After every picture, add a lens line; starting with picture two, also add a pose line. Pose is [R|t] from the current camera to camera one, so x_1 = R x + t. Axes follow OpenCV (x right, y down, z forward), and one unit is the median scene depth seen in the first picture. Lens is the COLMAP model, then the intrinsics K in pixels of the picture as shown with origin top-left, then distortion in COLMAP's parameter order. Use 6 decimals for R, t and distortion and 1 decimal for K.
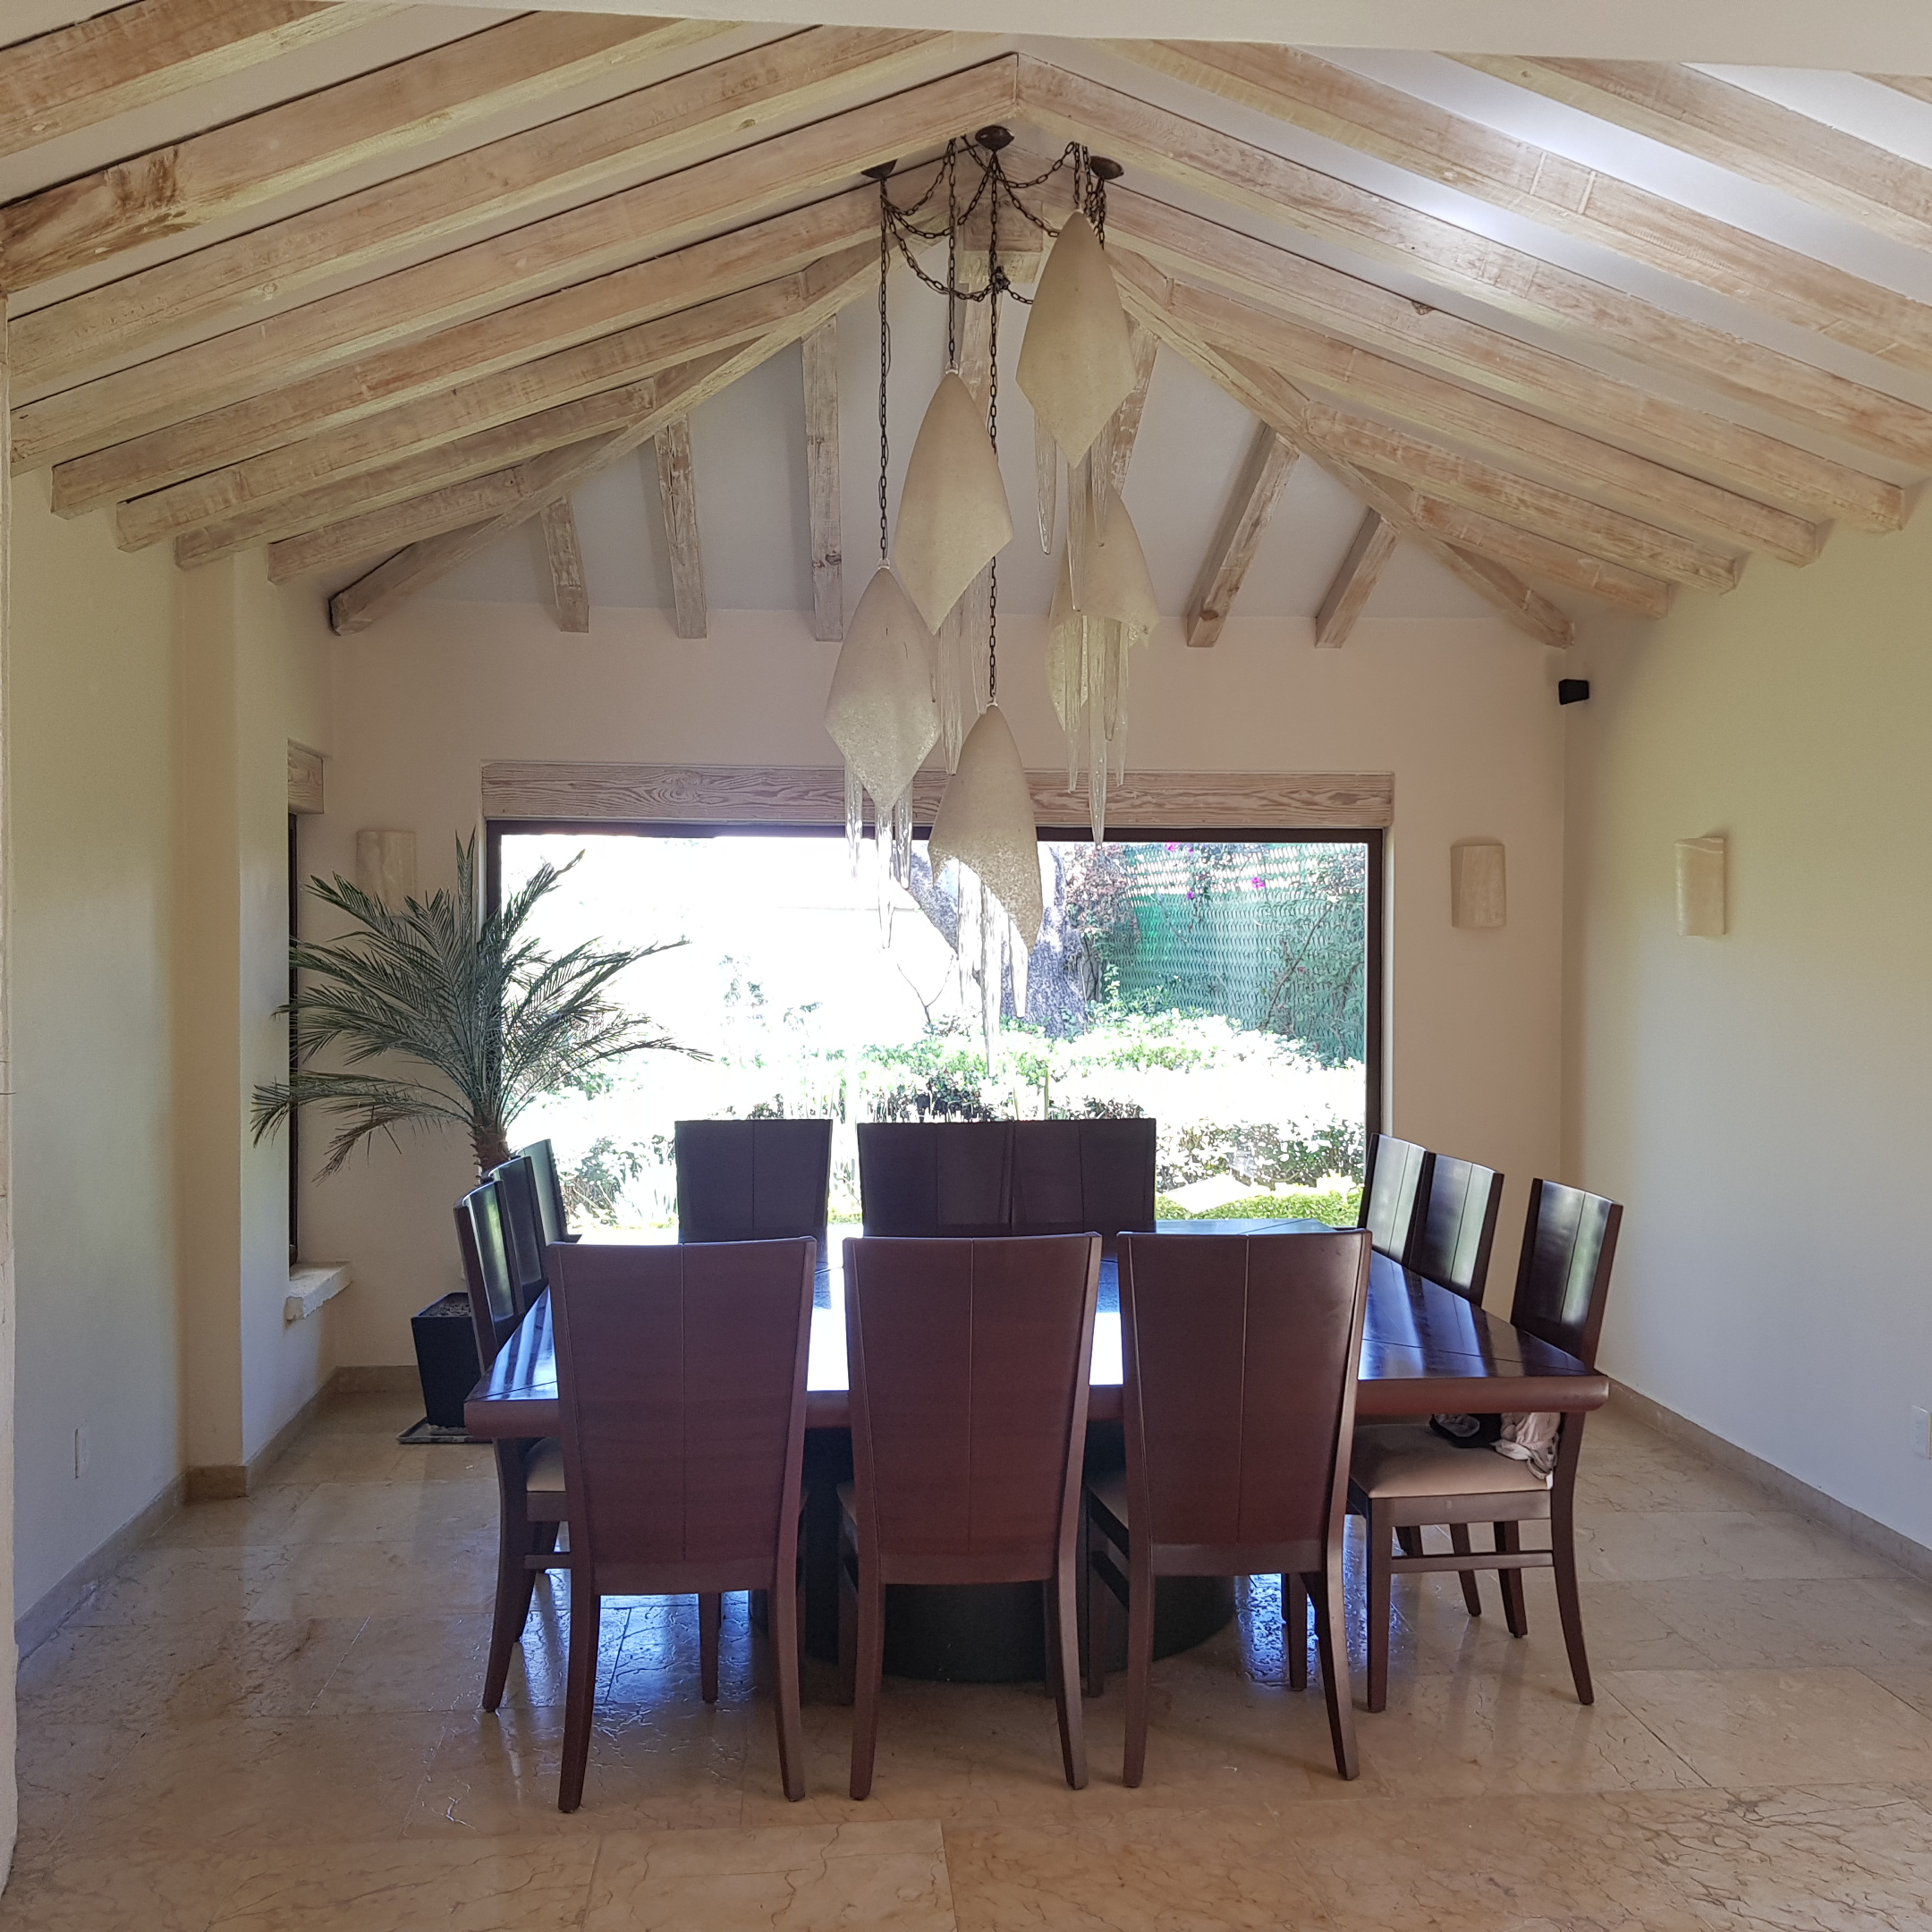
lens RADIAL K [[1964.6, 0, 966.6], [0, 1964.6, 995.0], [0, 0, 1]] dist [0.073428, -0.046452]
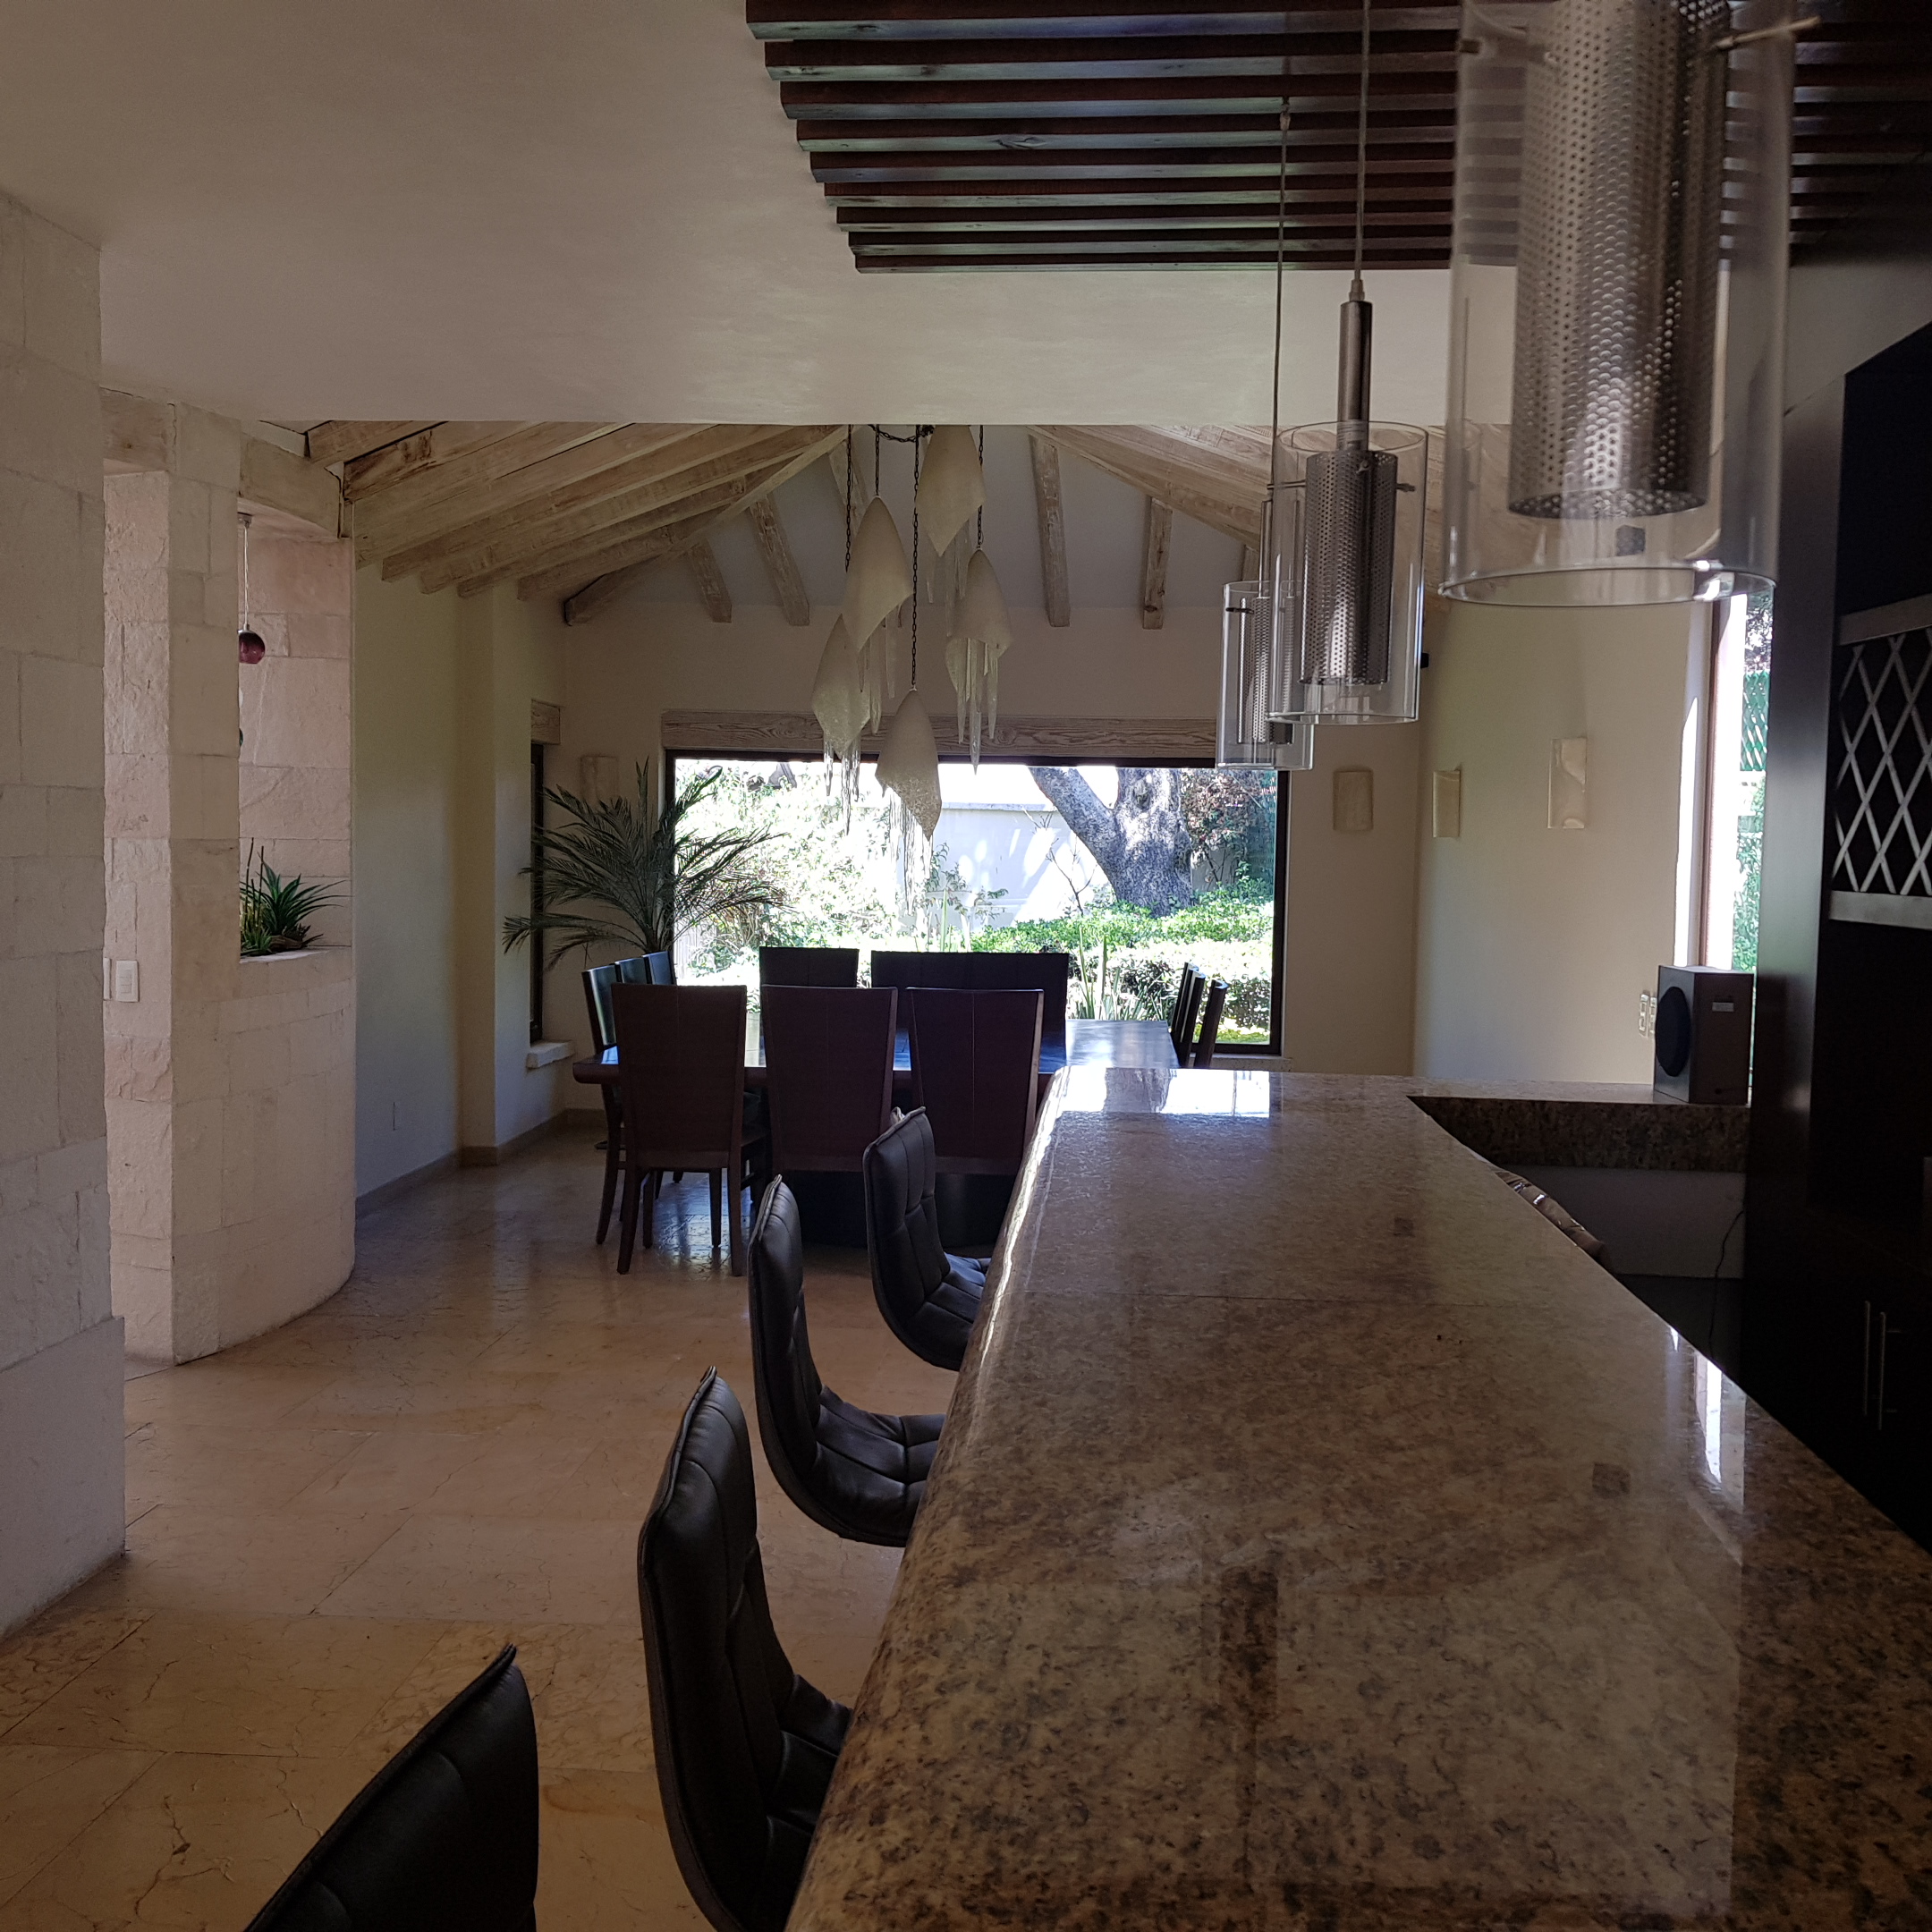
lens RADIAL K [[2003.4, 0, 988.8], [0, 2003.4, 969.3], [0, 0, 1]] dist [0.108473, -0.197006]
pose [[0.986151, 0.025271, -0.163916, 0.288057], [-0.019226, 0.999079, 0.038360, 0.016916], [0.164734, -0.034678, 0.985728, -0.532810]]
